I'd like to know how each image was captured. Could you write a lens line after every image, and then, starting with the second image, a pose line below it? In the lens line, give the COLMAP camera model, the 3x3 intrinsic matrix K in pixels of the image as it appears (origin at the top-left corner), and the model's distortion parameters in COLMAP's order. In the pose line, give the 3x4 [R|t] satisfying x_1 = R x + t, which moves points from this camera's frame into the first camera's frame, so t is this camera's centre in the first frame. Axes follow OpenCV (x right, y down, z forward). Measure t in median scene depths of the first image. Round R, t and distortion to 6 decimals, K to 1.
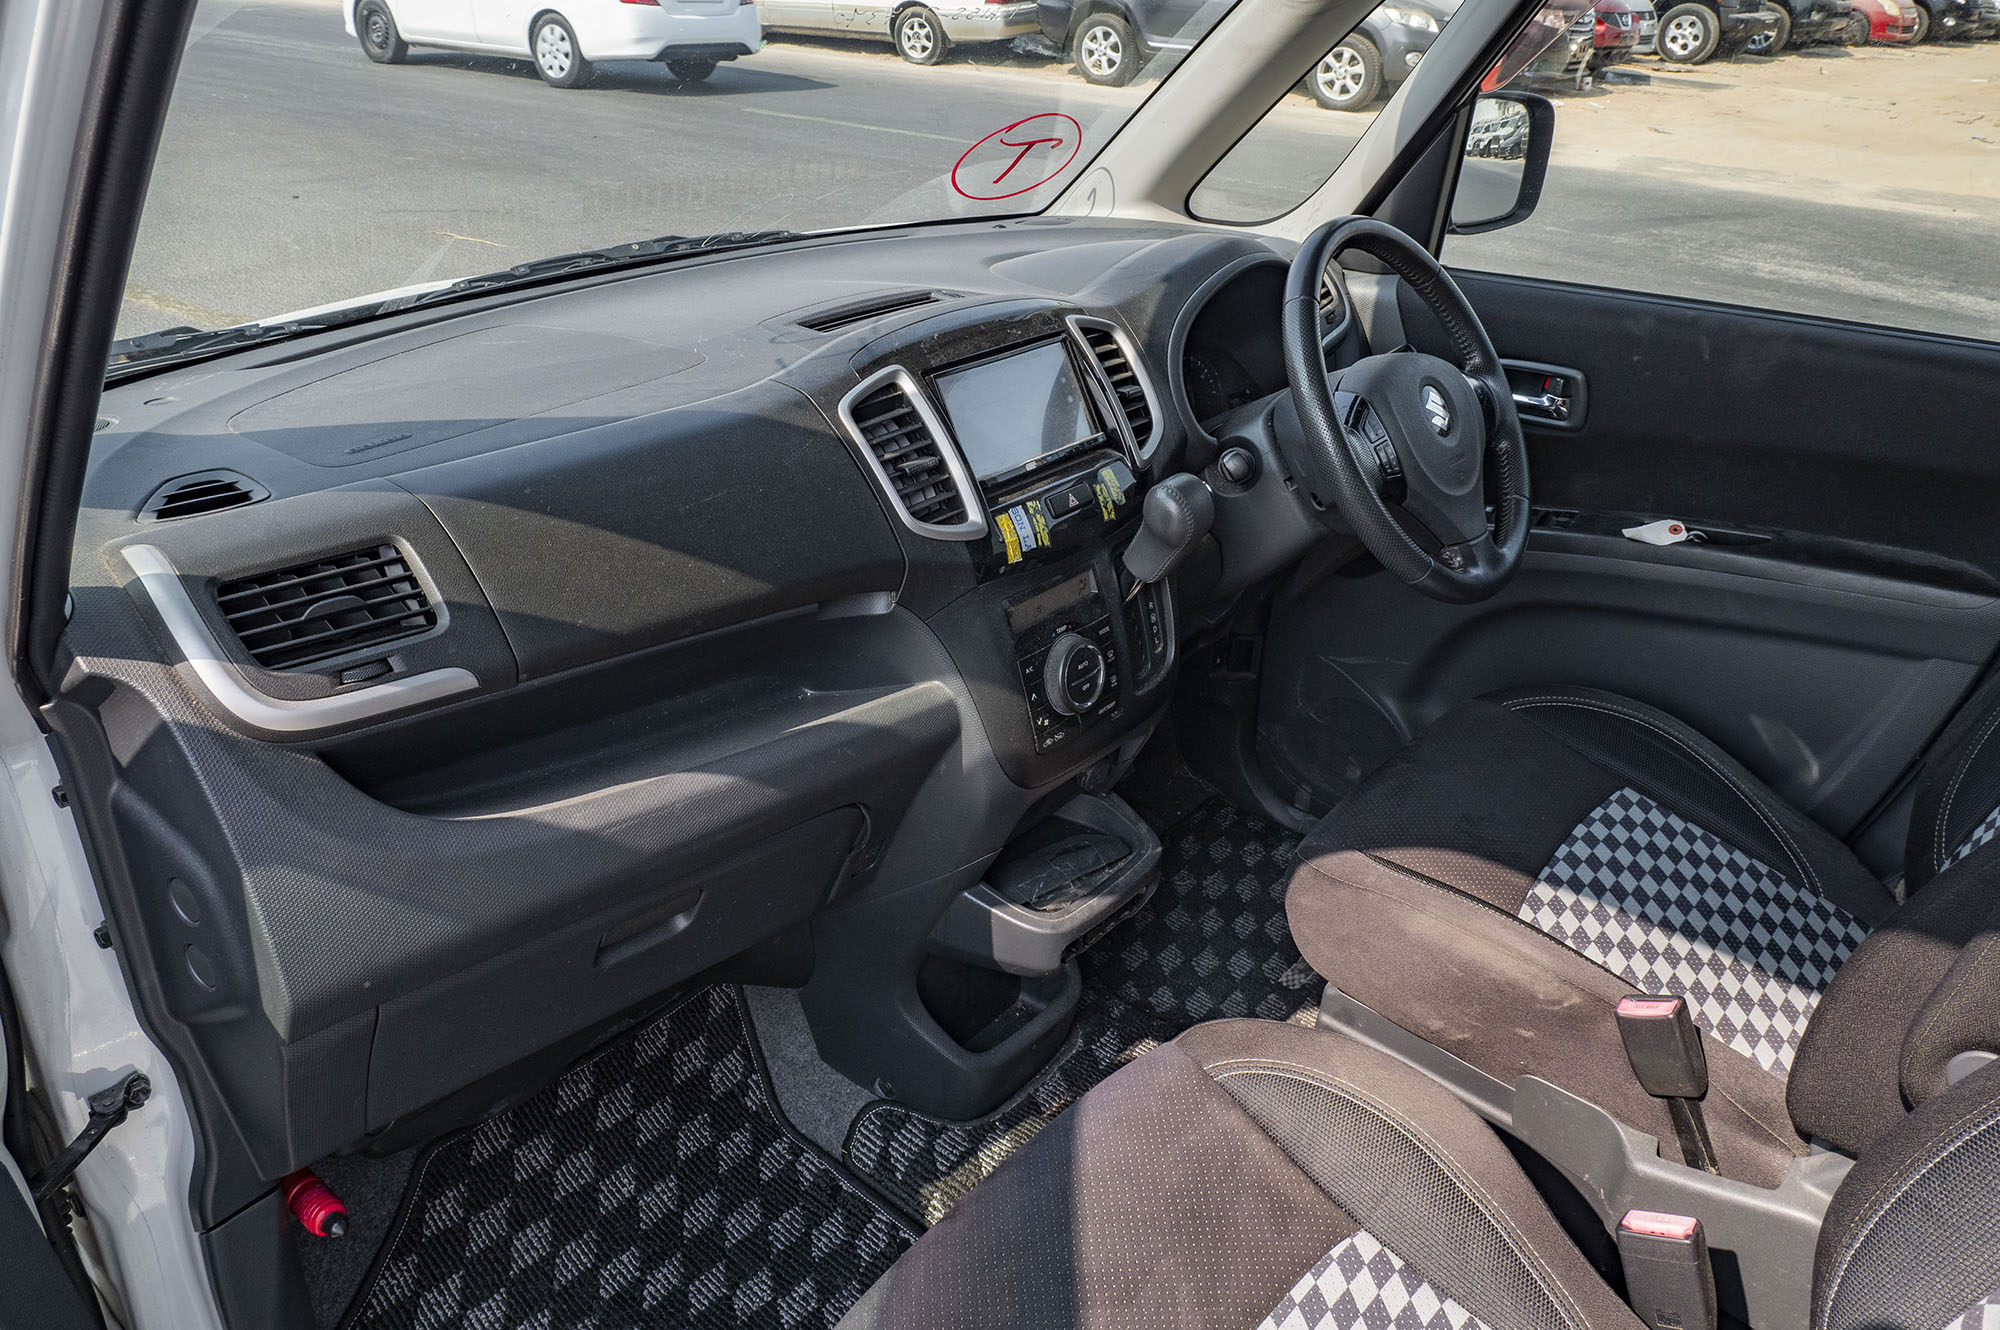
lens RADIAL K [[1467.4, 0, 992.9], [0, 1467.4, 619.9], [0, 0, 1]] dist [-0.050975, 0.000188]
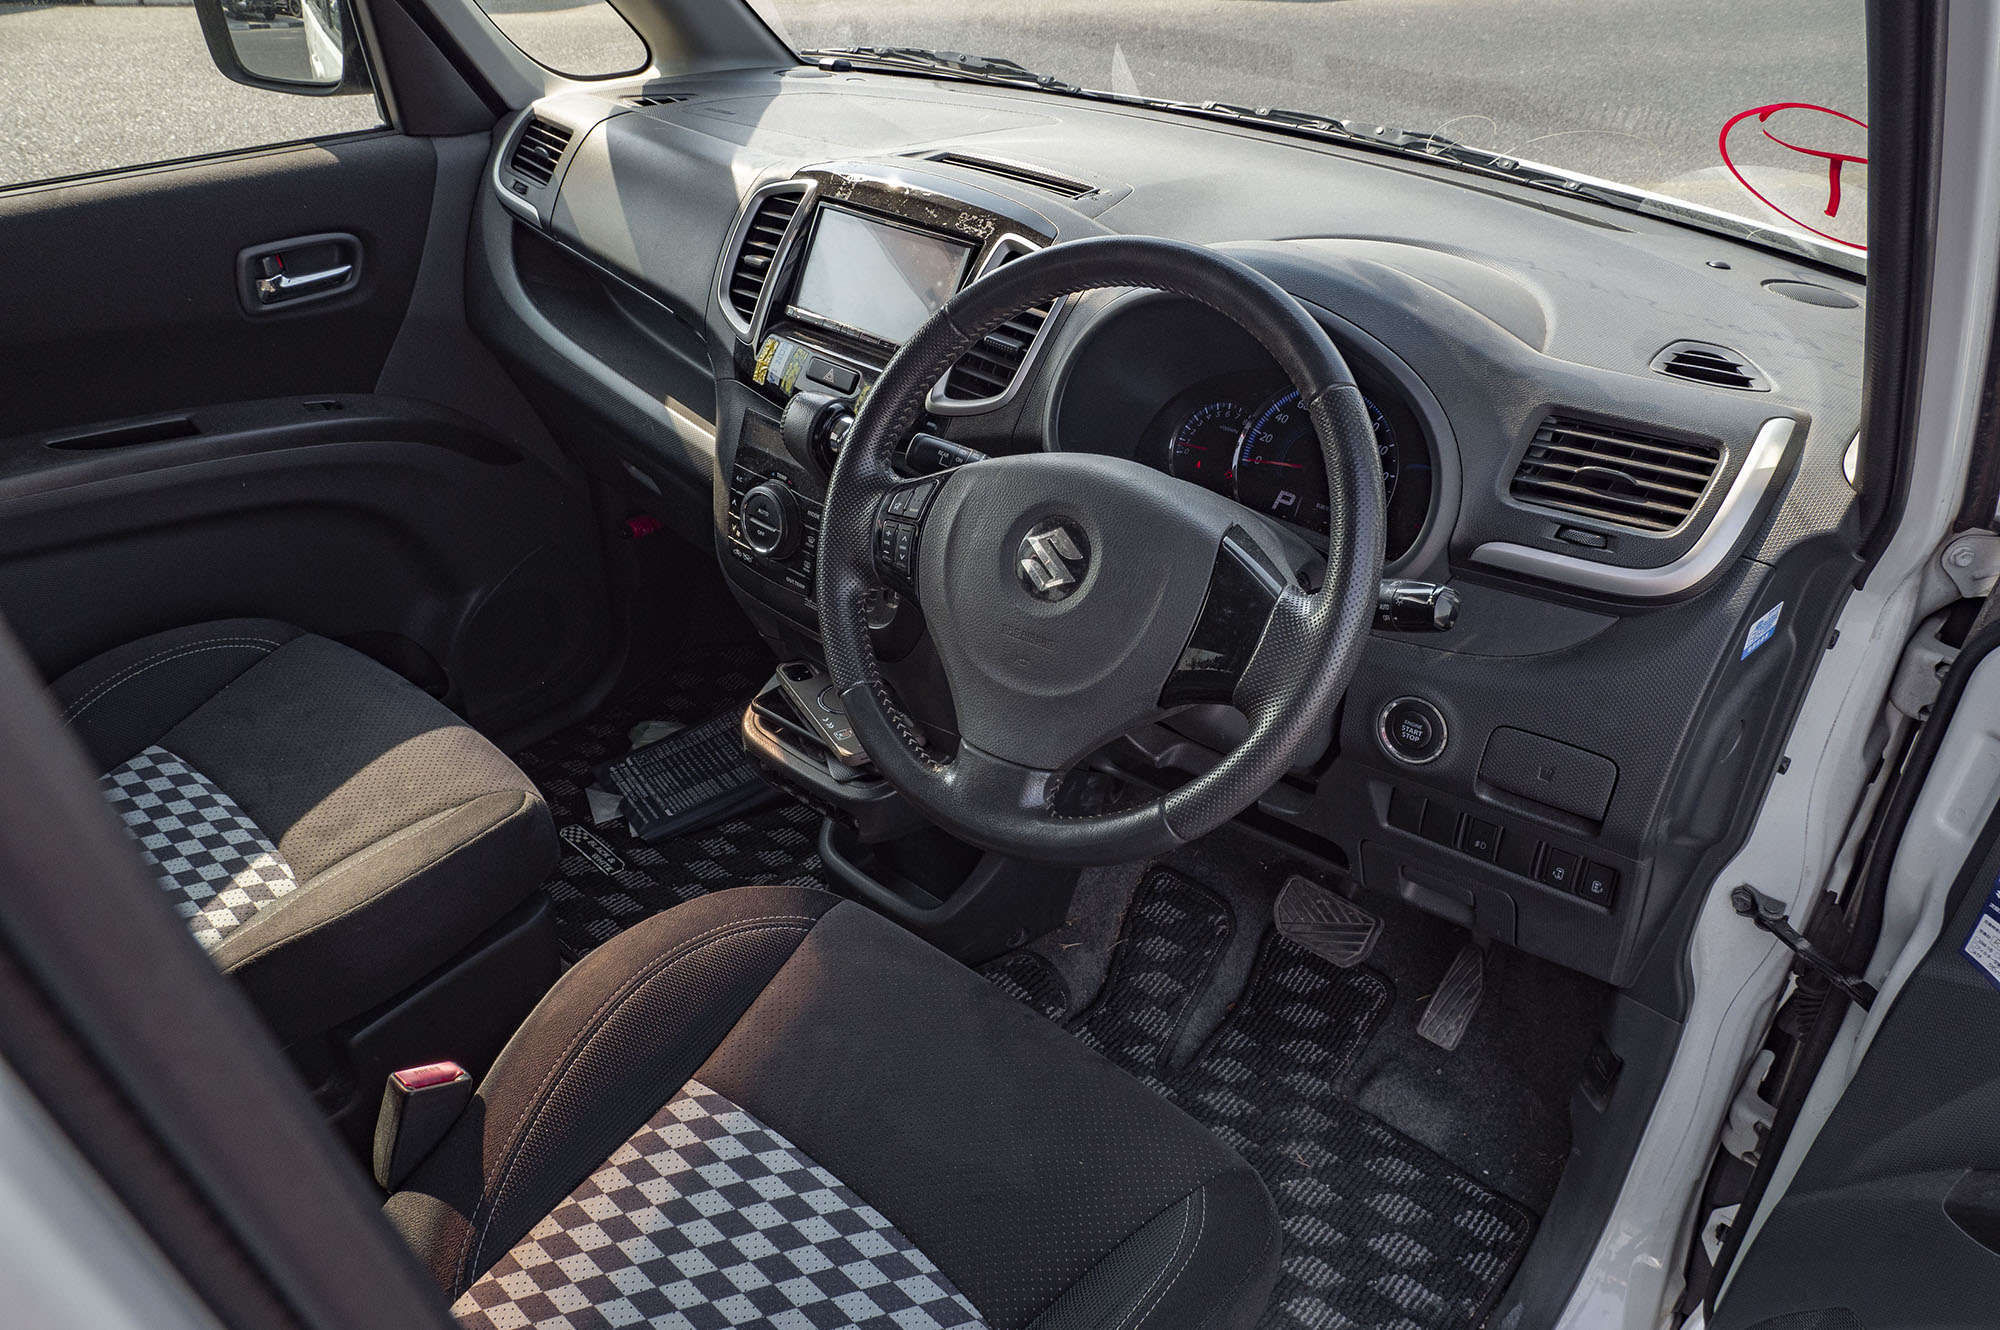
lens RADIAL K [[1444.7, 0, 994.2], [0, 1444.7, 690.6], [0, 0, 1]] dist [-0.052488, 0.002634]
pose [[-0.045297, 0.540470, -0.840143, 0.922475], [-0.434084, 0.746809, 0.503832, -0.433299], [0.899733, 0.387515, 0.200781, 0.931834]]
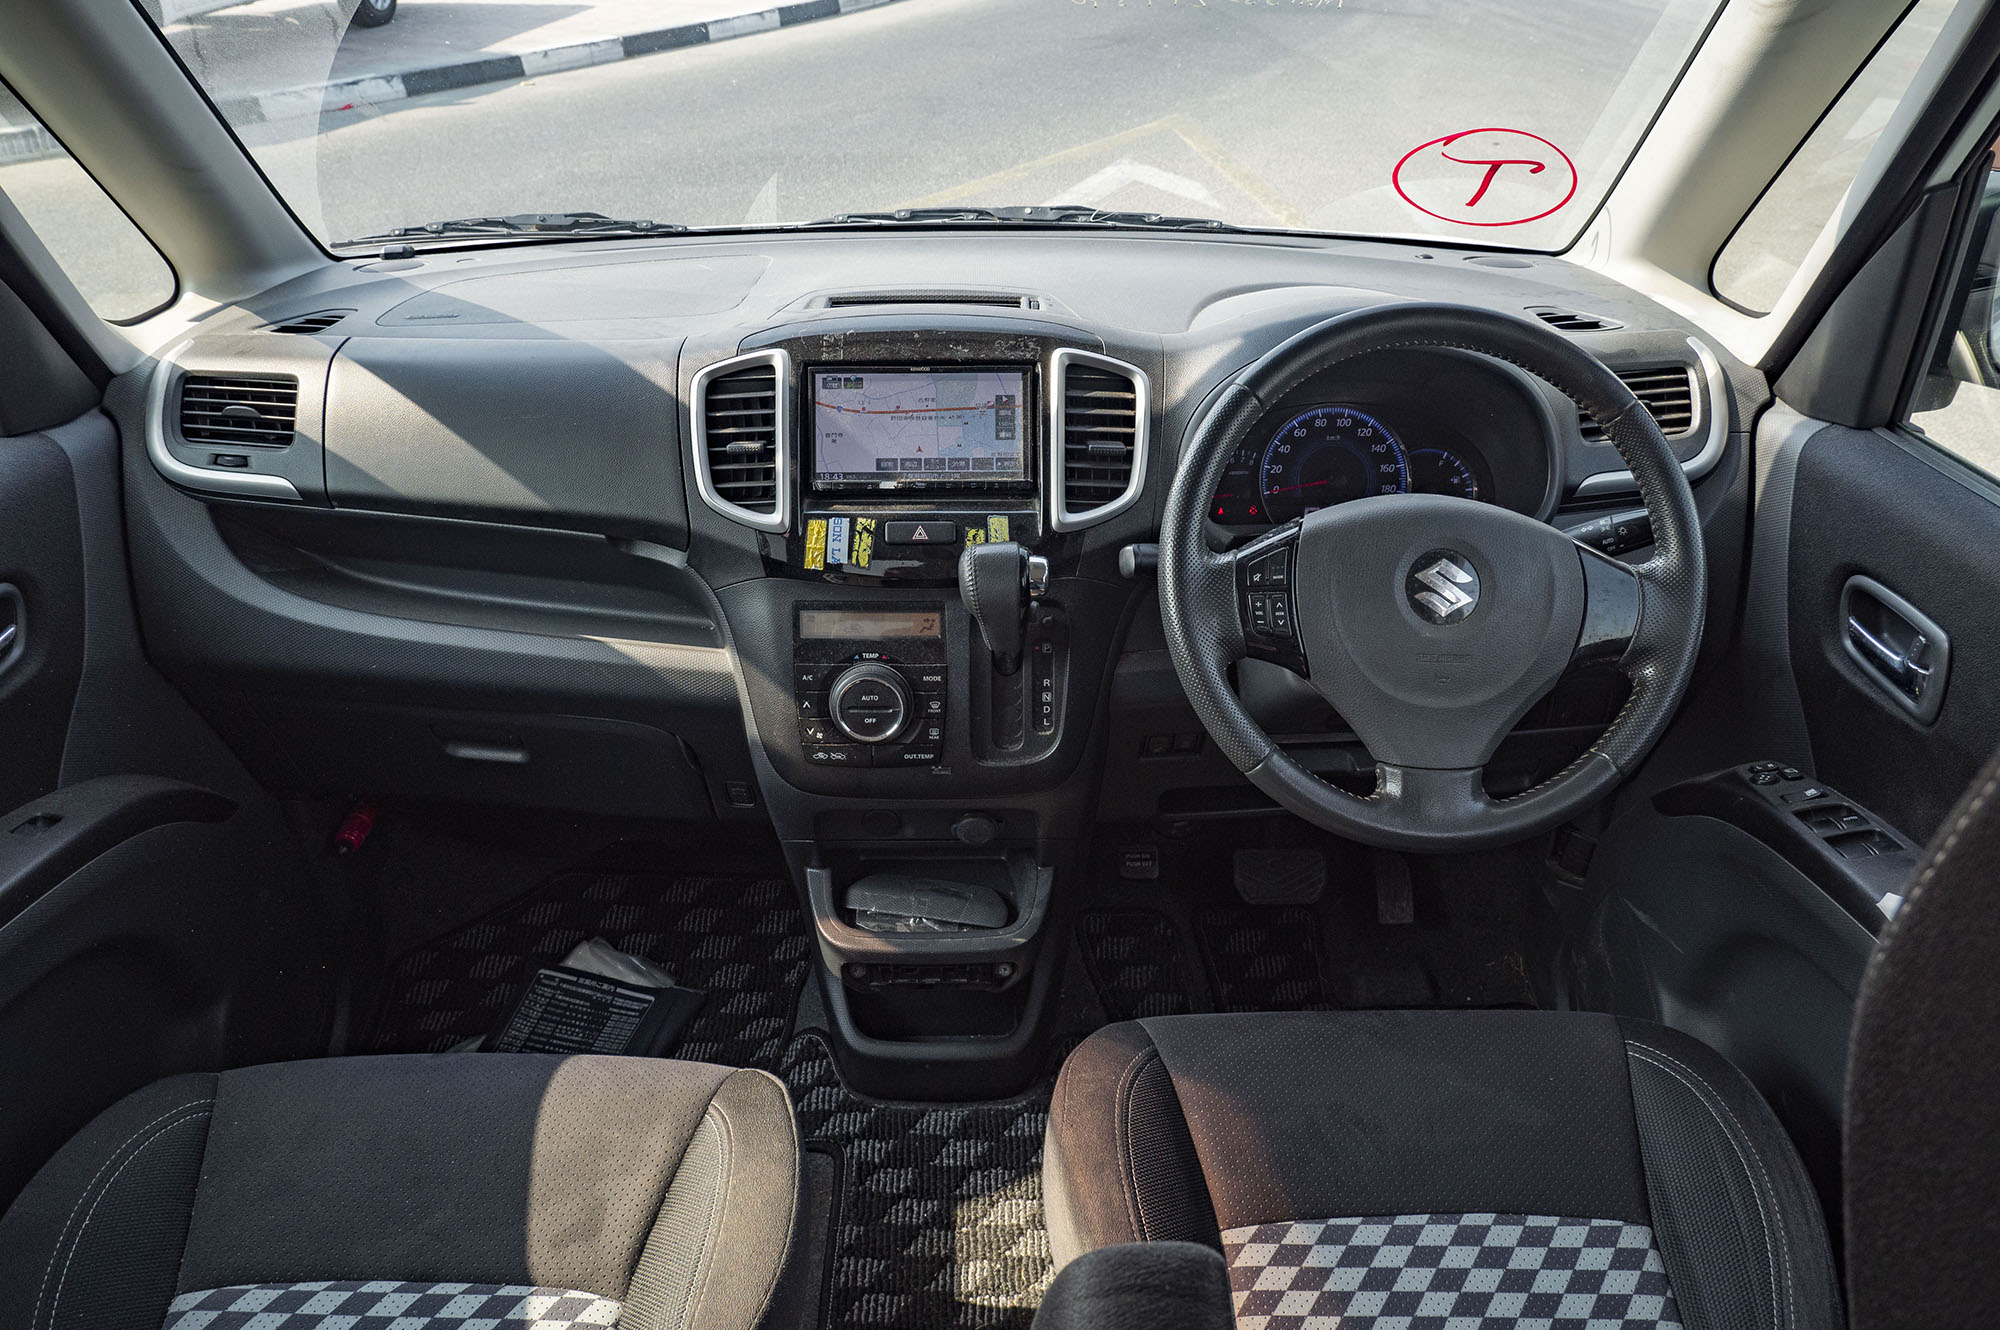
lens RADIAL K [[1444.7, 0, 994.2], [0, 1444.7, 690.6], [0, 0, 1]] dist [-0.052488, 0.002634]
pose [[0.638437, 0.370701, -0.674521, 0.707159], [-0.314125, 0.925559, 0.211345, -0.188079], [0.702655, 0.076953, 0.707358, 0.362581]]
